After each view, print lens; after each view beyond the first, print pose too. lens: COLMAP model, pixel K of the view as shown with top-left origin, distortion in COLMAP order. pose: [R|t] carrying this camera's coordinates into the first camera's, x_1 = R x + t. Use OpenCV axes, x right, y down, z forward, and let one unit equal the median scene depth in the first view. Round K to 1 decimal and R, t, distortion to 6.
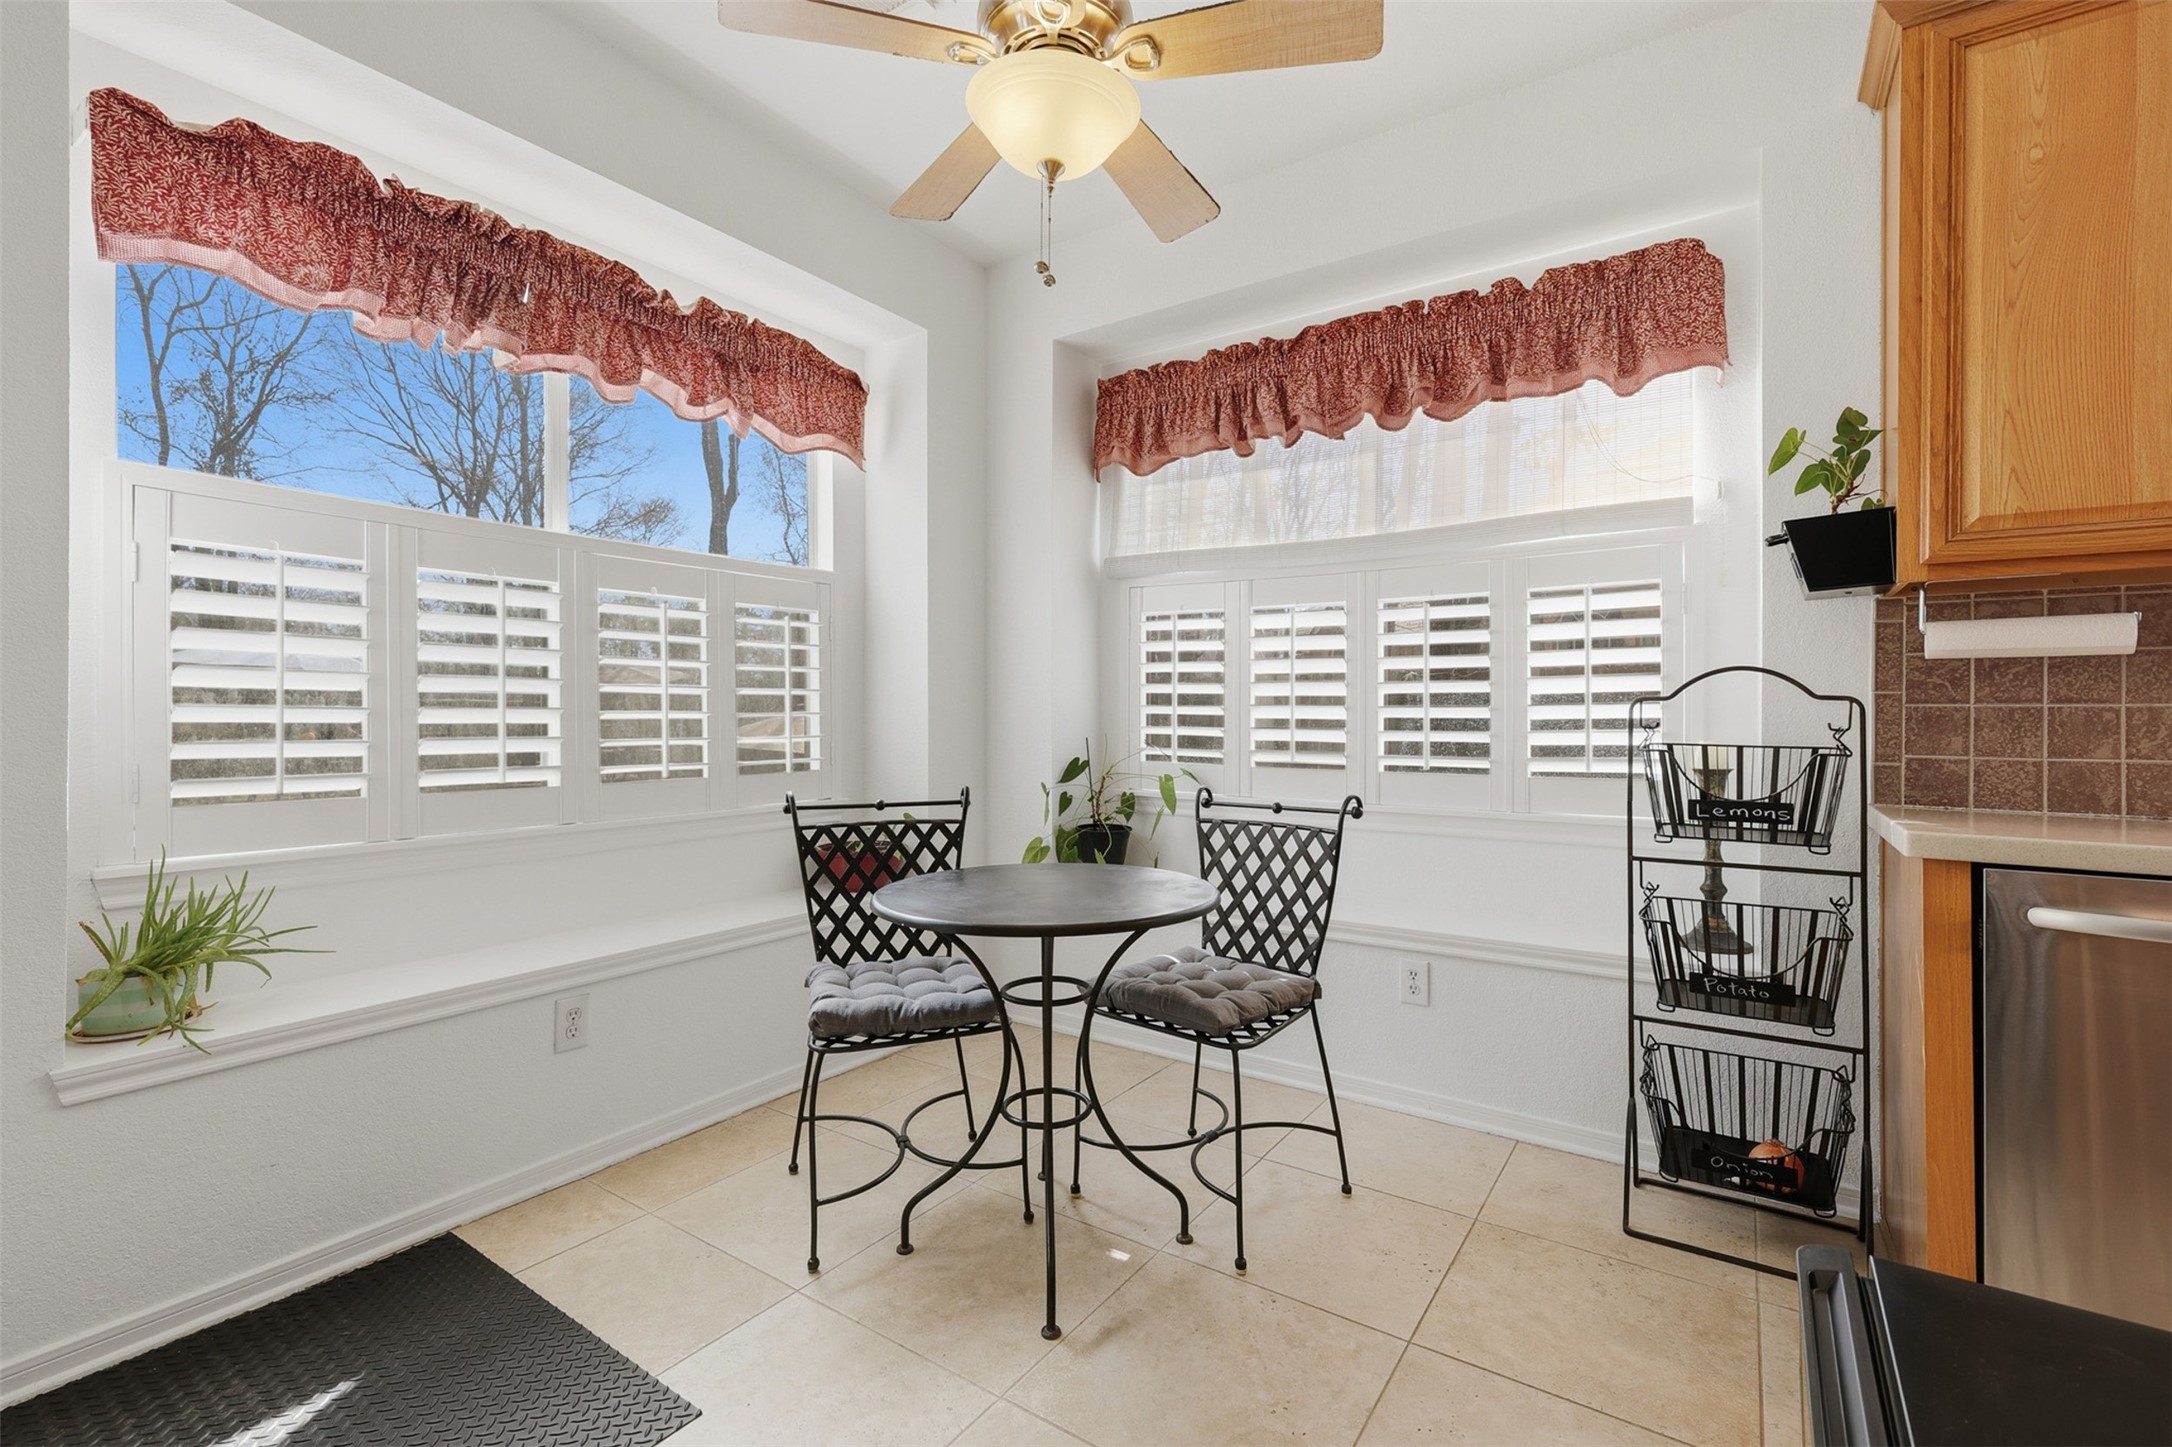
lens RADIAL K [[943.9, 0, 1092.1], [0, 943.9, 711.2], [0, 0, 1]] dist [0.000011, -0.000270]
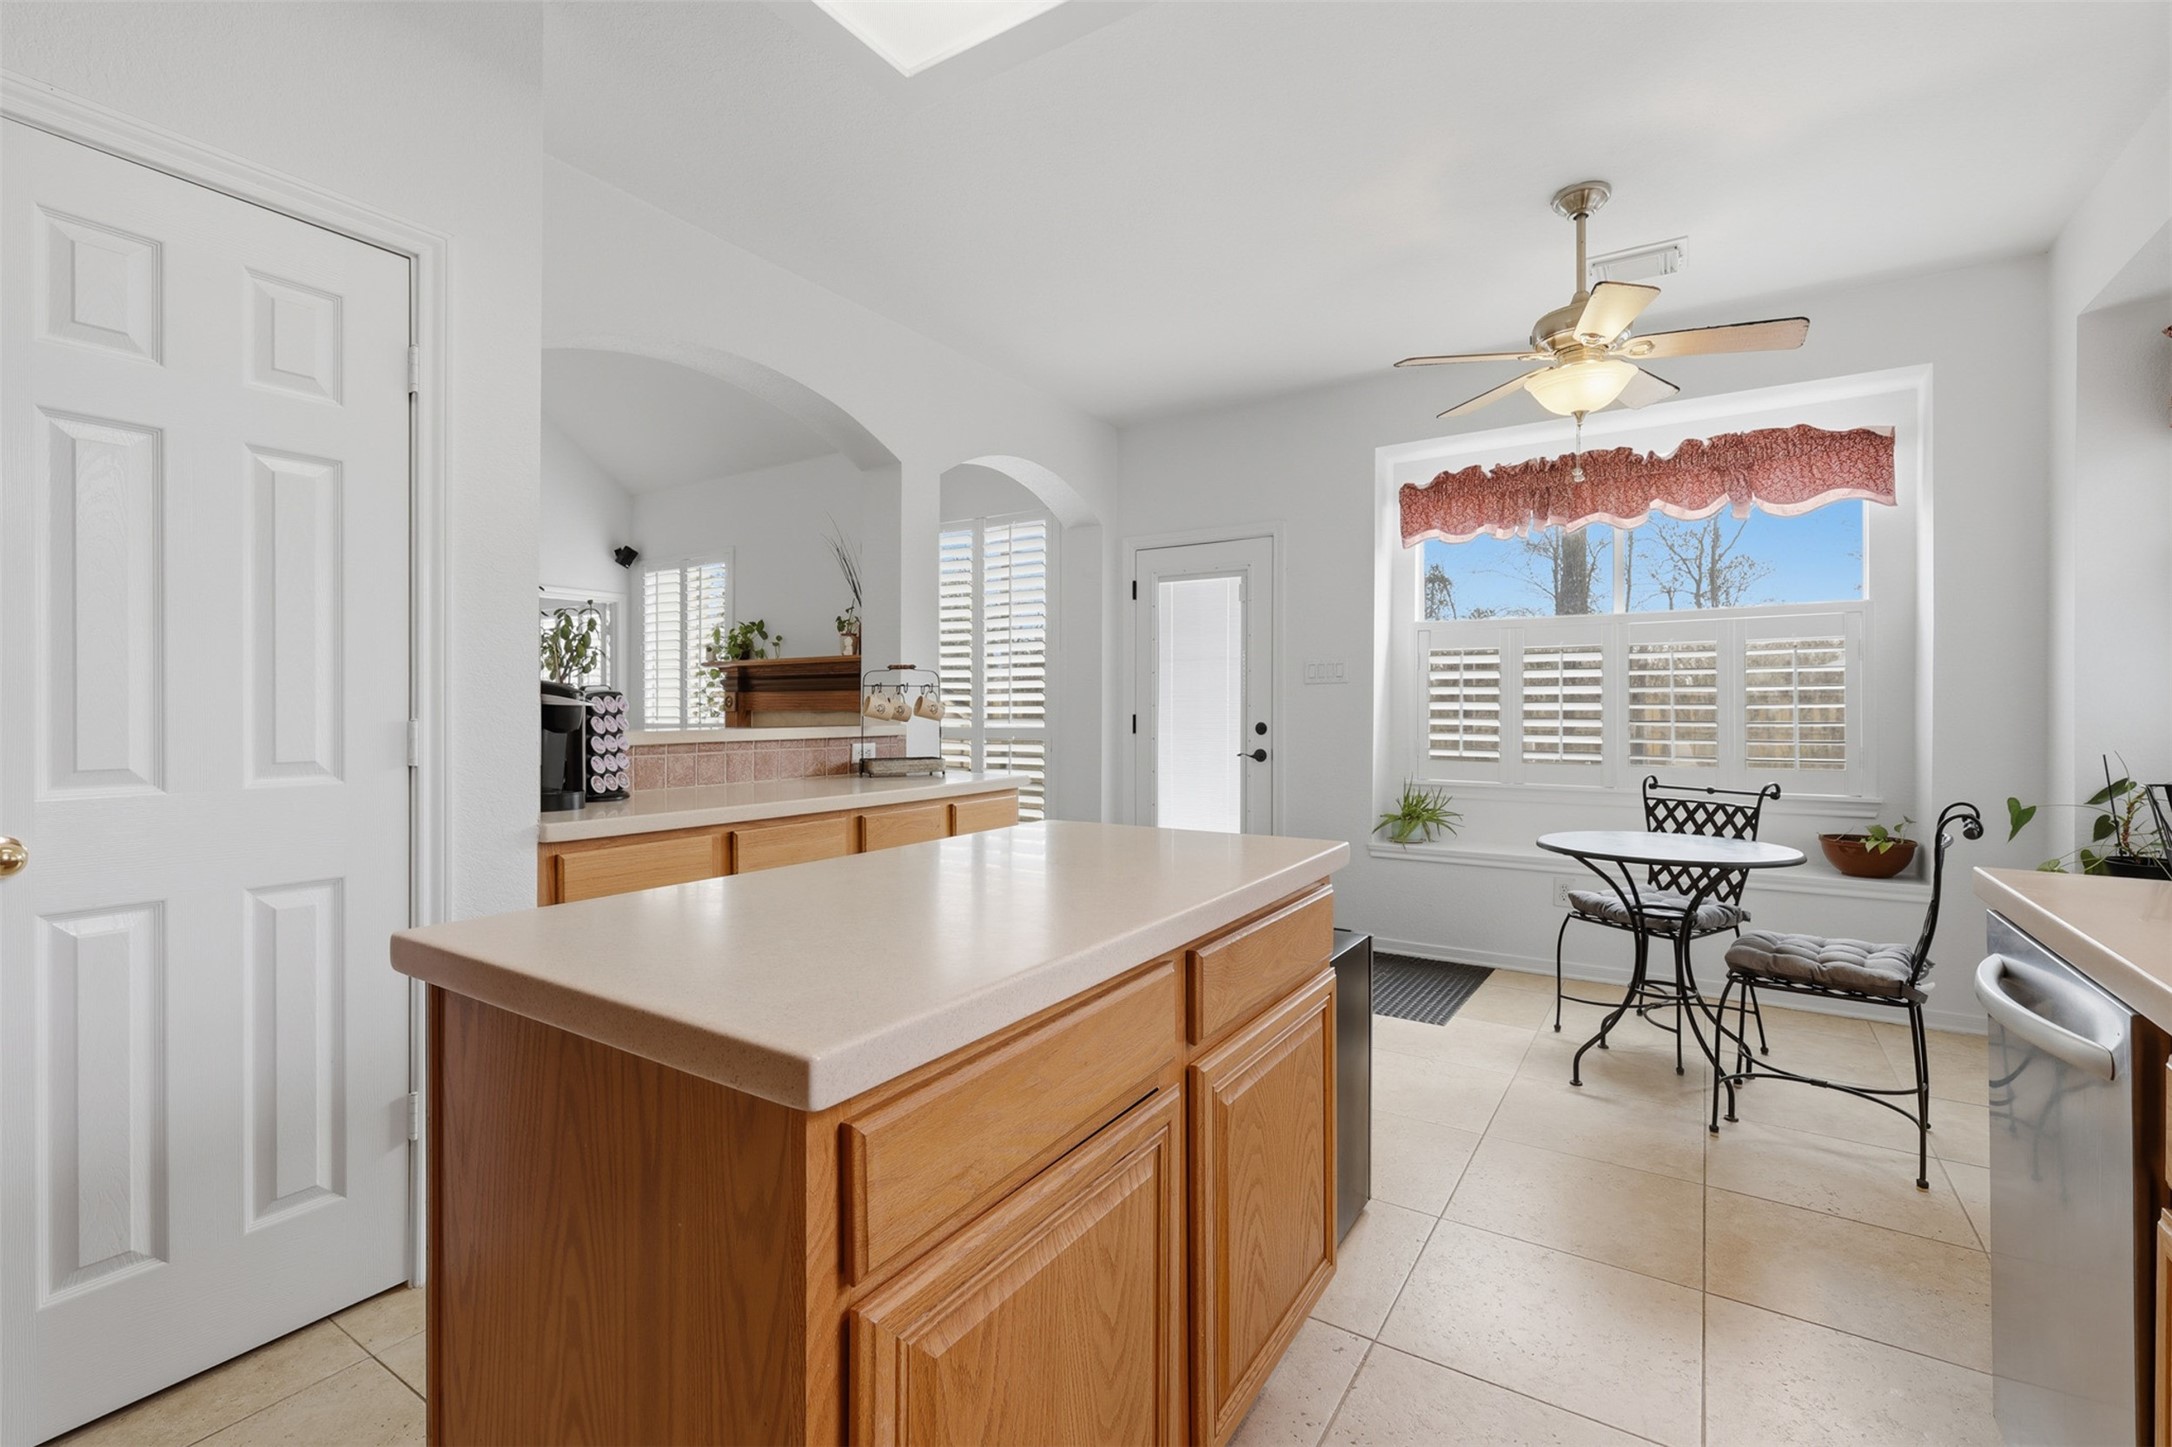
lens RADIAL K [[943.9, 0, 1092.1], [0, 943.9, 711.2], [0, 0, 1]] dist [0.000011, -0.000270]
pose [[0.032137, -0.000401, -0.999483, 1.404544], [0.000511, 1.000000, -0.000384, -0.022325], [0.999483, -0.000499, 0.032138, 0.039246]]
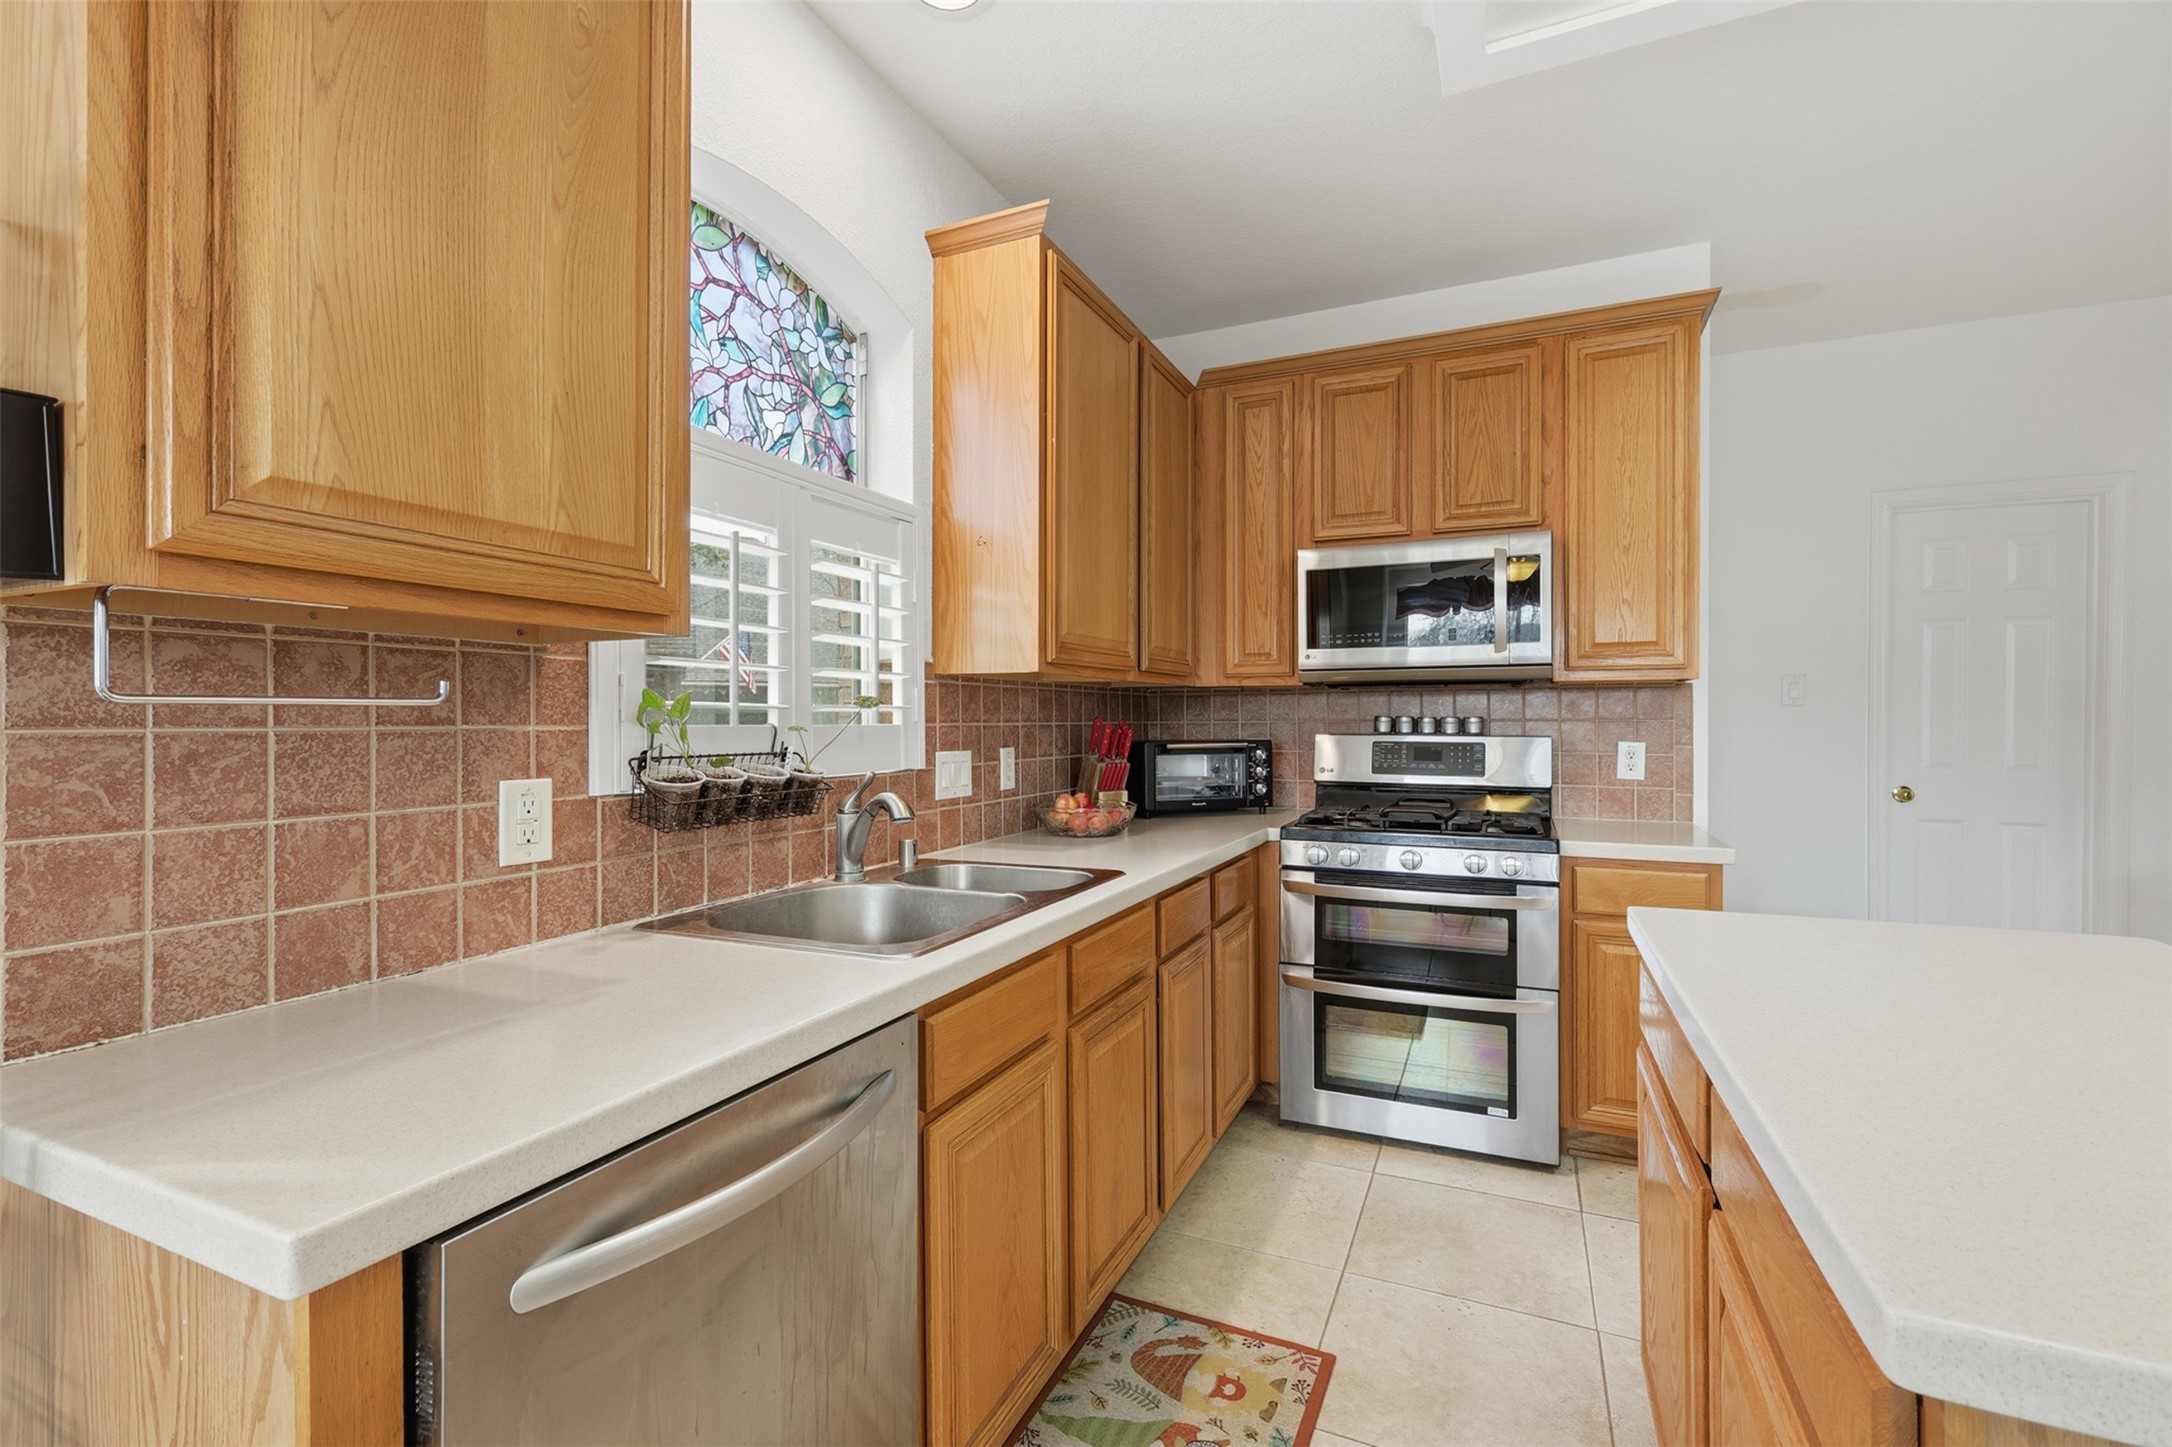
lens RADIAL K [[946.7, 0, 1095.0], [0, 946.7, 719.5], [0, 0, 1]] dist [0.000192, 0.000224]
pose [[-0.181857, -0.003470, 0.983319, 0.324655], [-0.002786, 0.999992, 0.003014, -0.070372], [-0.983321, -0.002192, -0.181865, 0.580362]]
